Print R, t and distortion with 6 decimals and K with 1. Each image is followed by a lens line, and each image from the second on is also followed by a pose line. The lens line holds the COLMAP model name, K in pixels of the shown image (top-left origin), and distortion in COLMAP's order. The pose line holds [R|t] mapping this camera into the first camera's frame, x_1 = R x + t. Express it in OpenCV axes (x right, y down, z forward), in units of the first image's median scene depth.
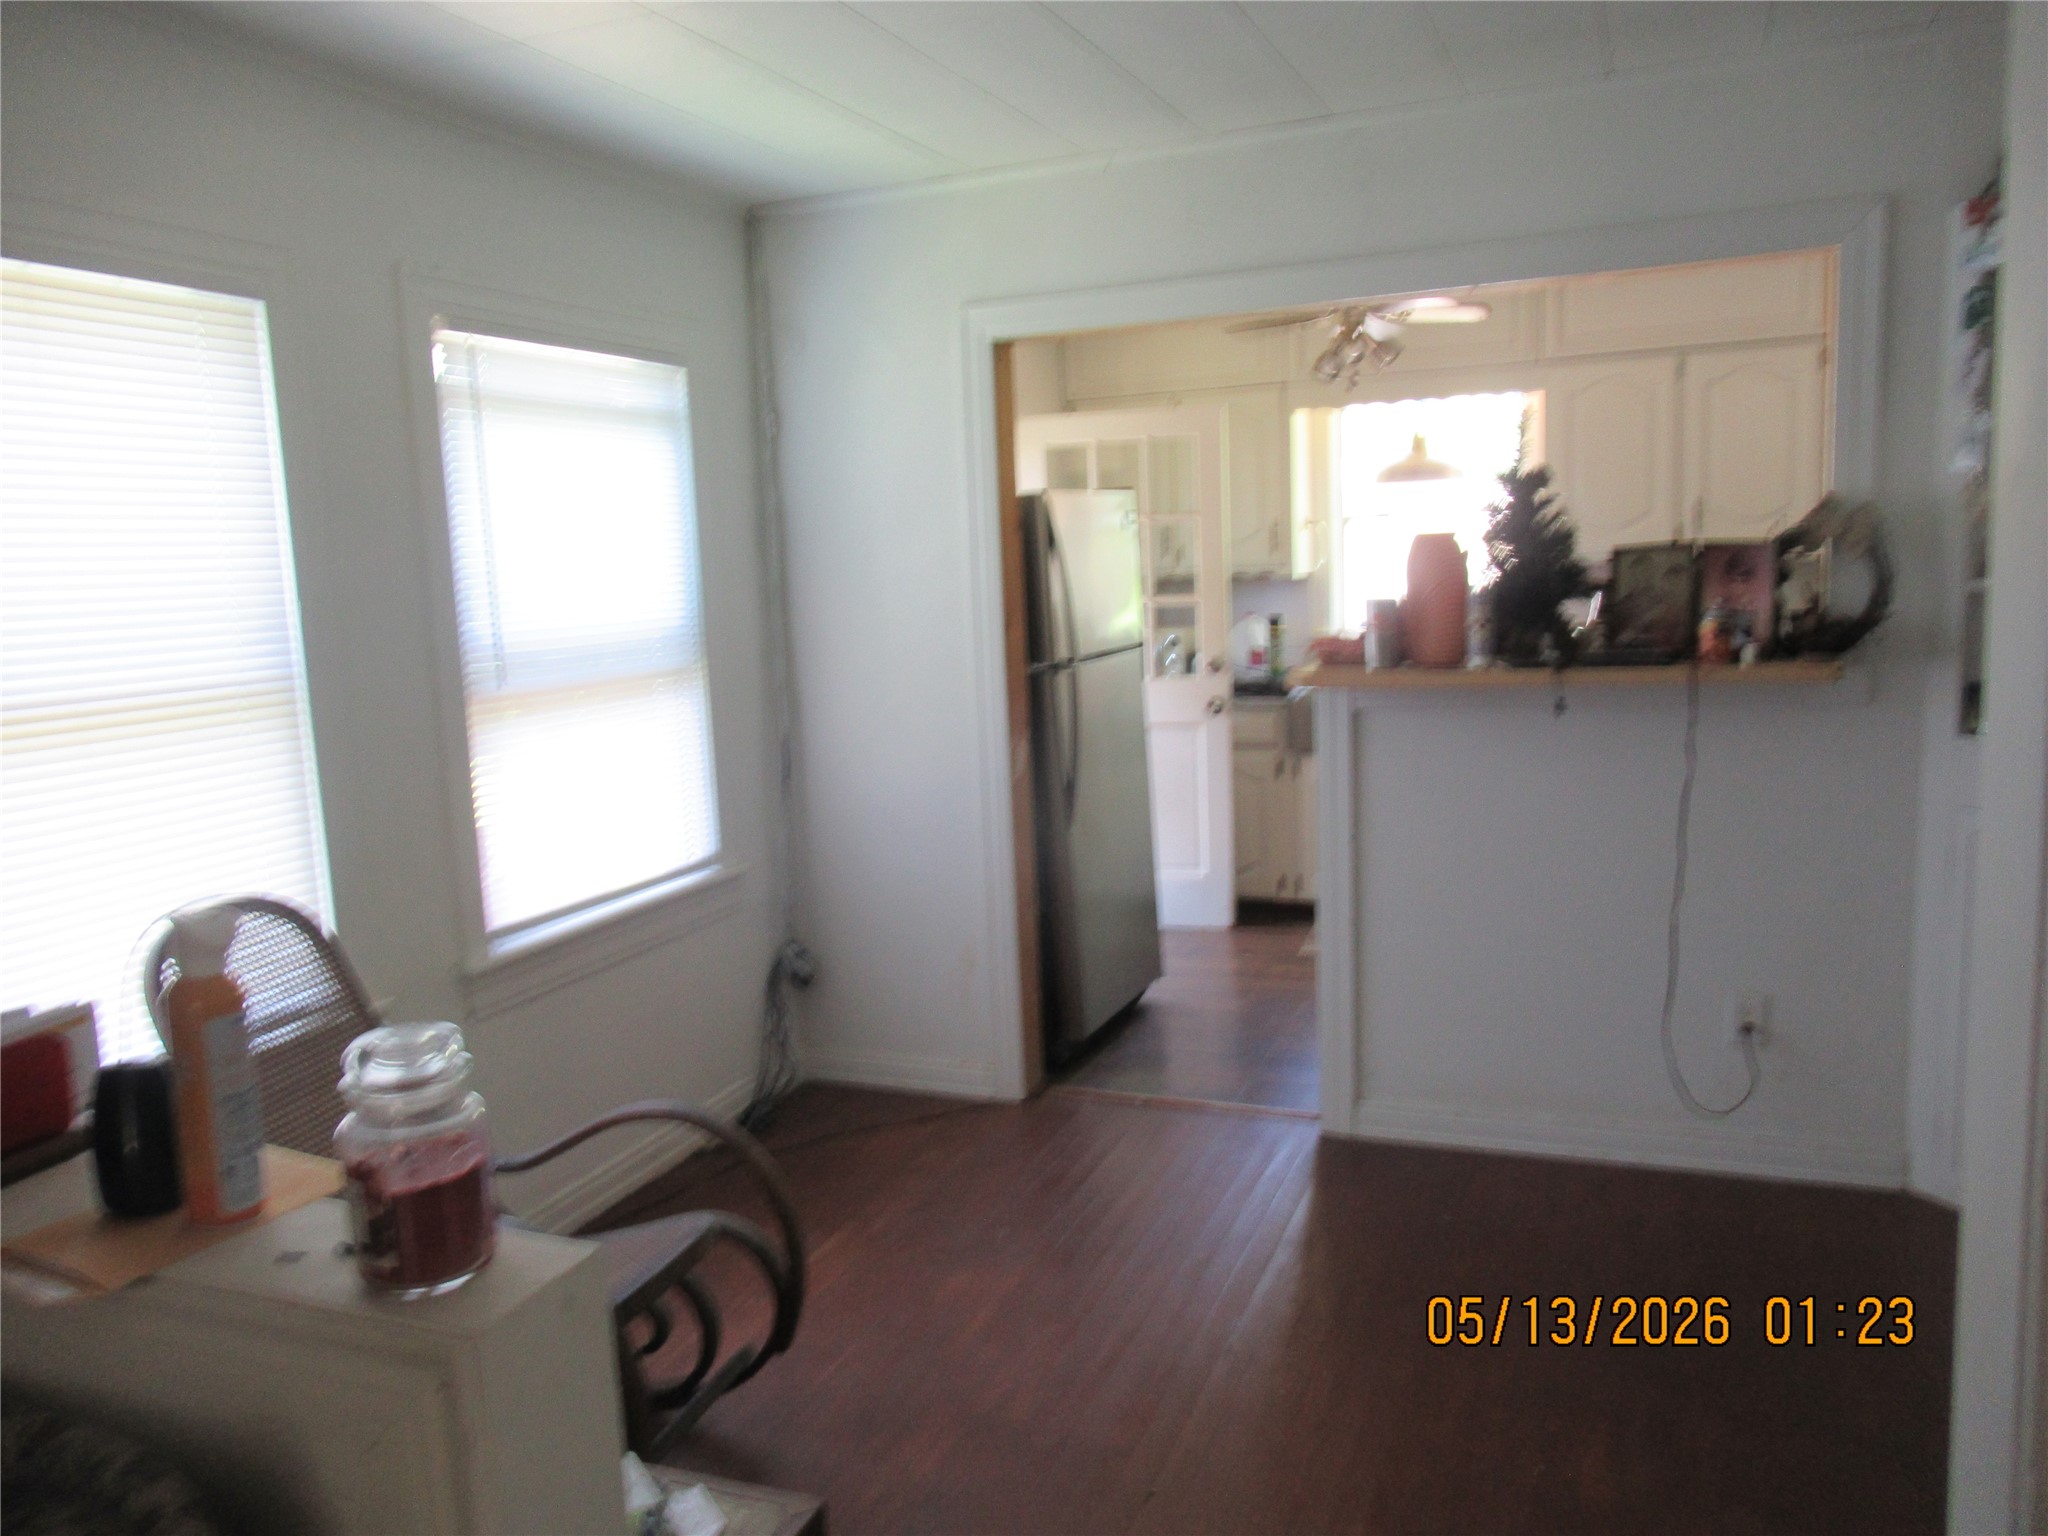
lens RADIAL K [[1537.2, 0, 1028.3], [0, 1537.2, 770.8], [0, 0, 1]] dist [-0.006009, 0.006668]
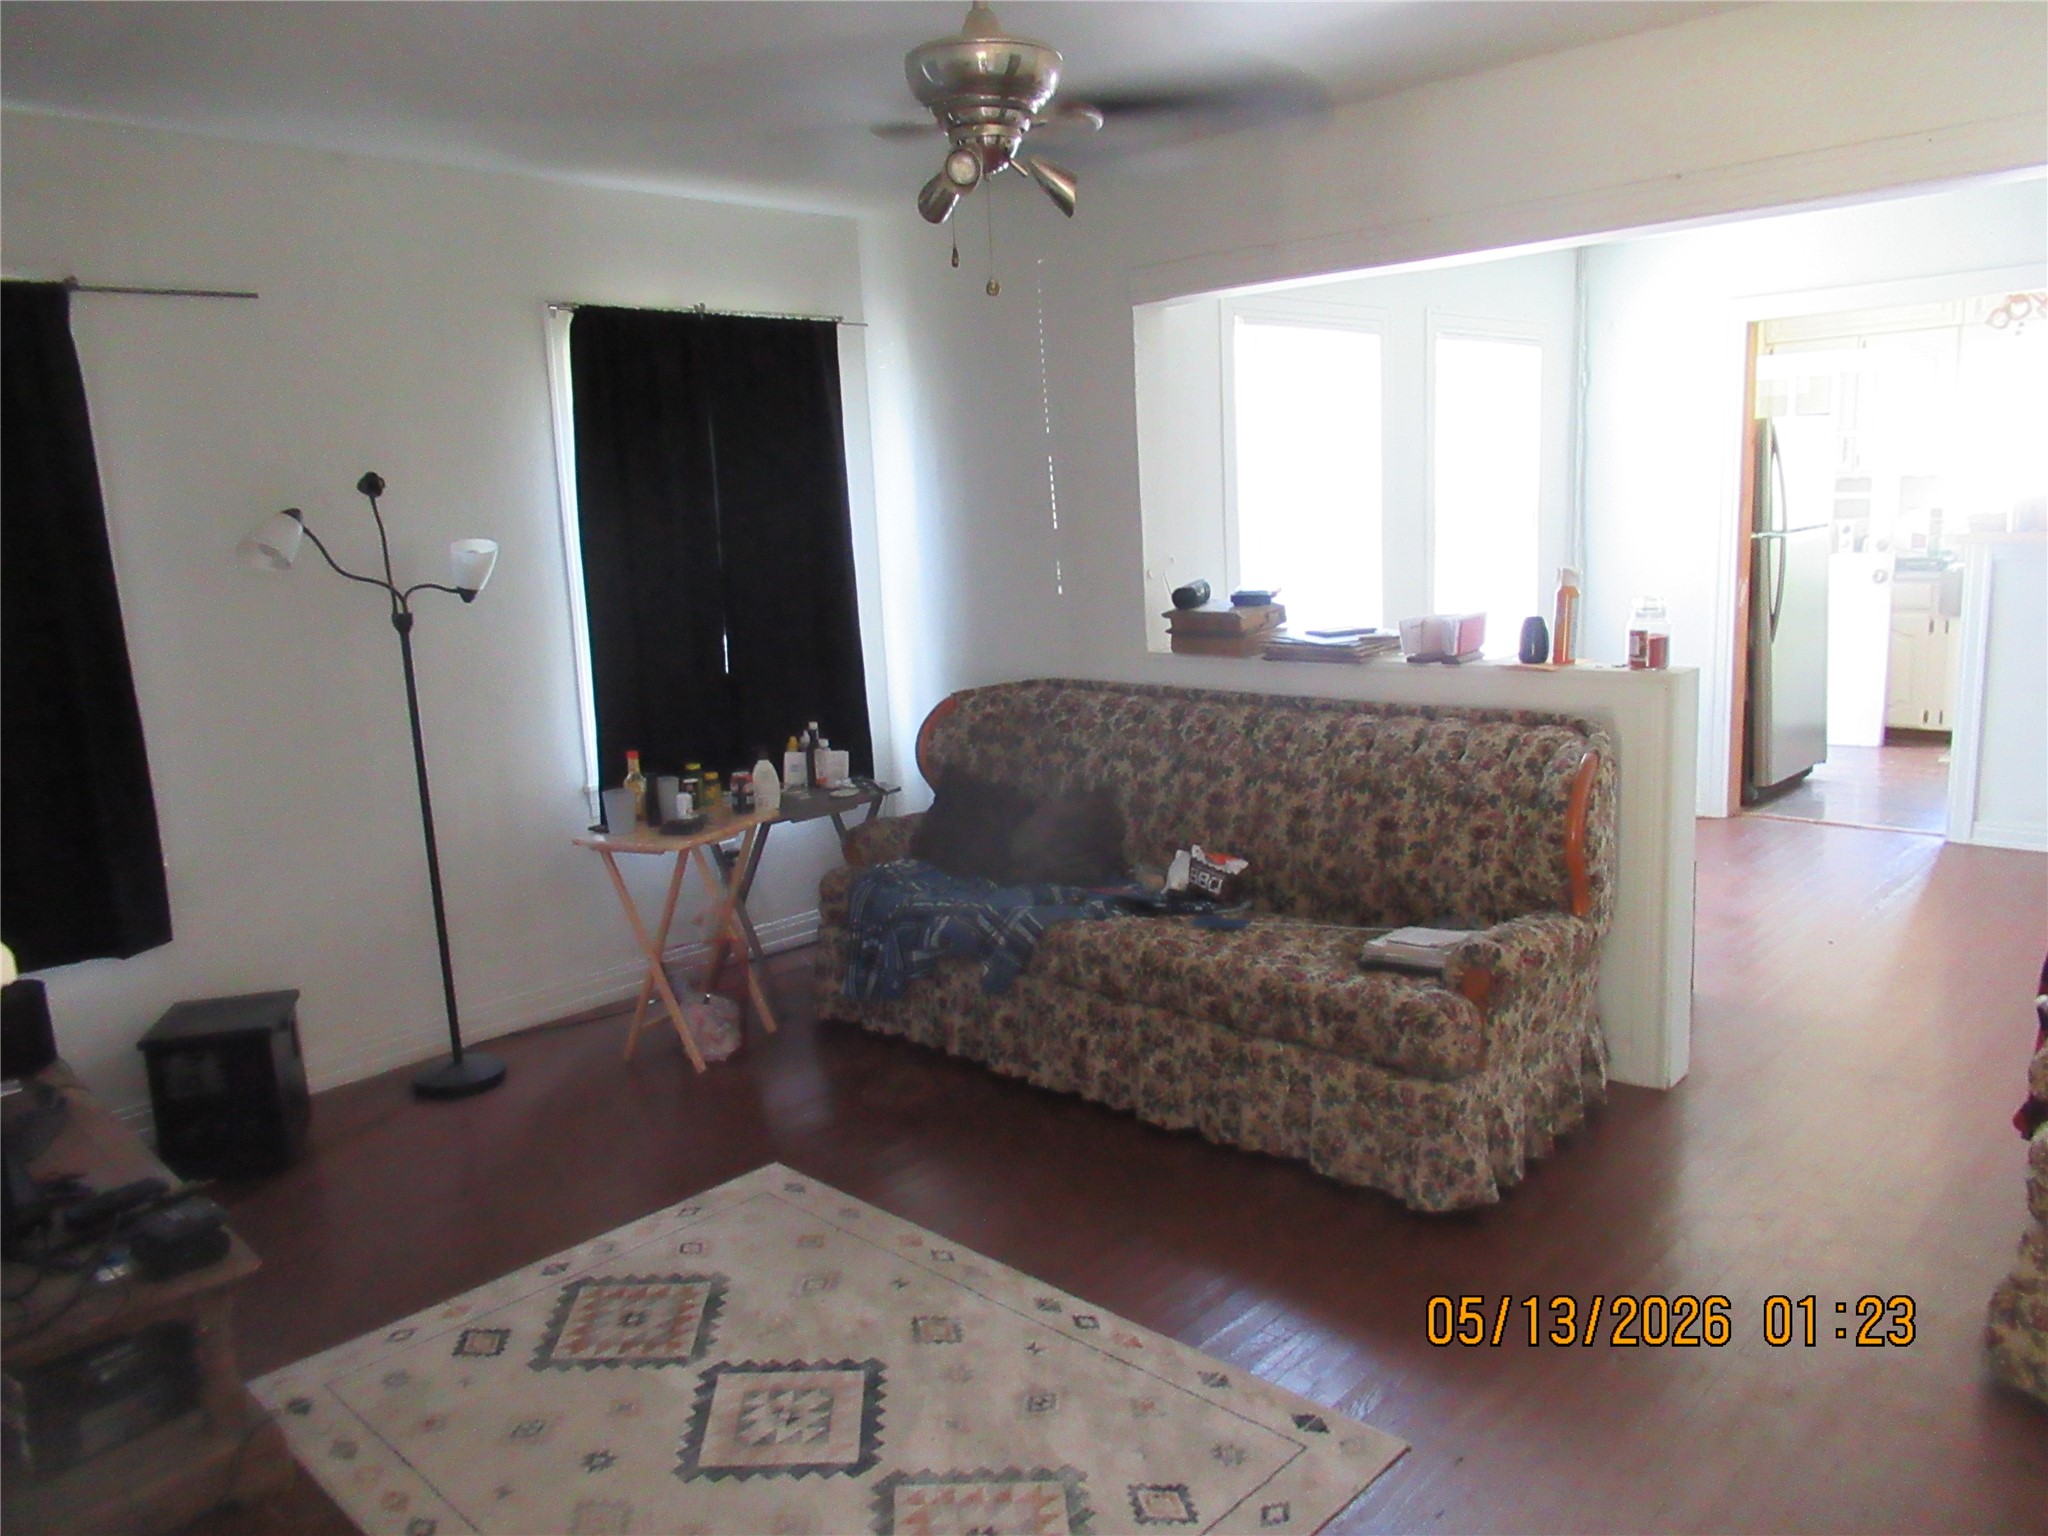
lens RADIAL K [[1537.2, 0, 1028.3], [0, 1537.2, 770.8], [0, 0, 1]] dist [-0.006009, 0.006668]
pose [[0.933004, 0.067569, -0.353467, -0.087836], [-0.046706, 0.996643, 0.067237, 0.073467], [0.356823, -0.046224, 0.933028, -0.525790]]
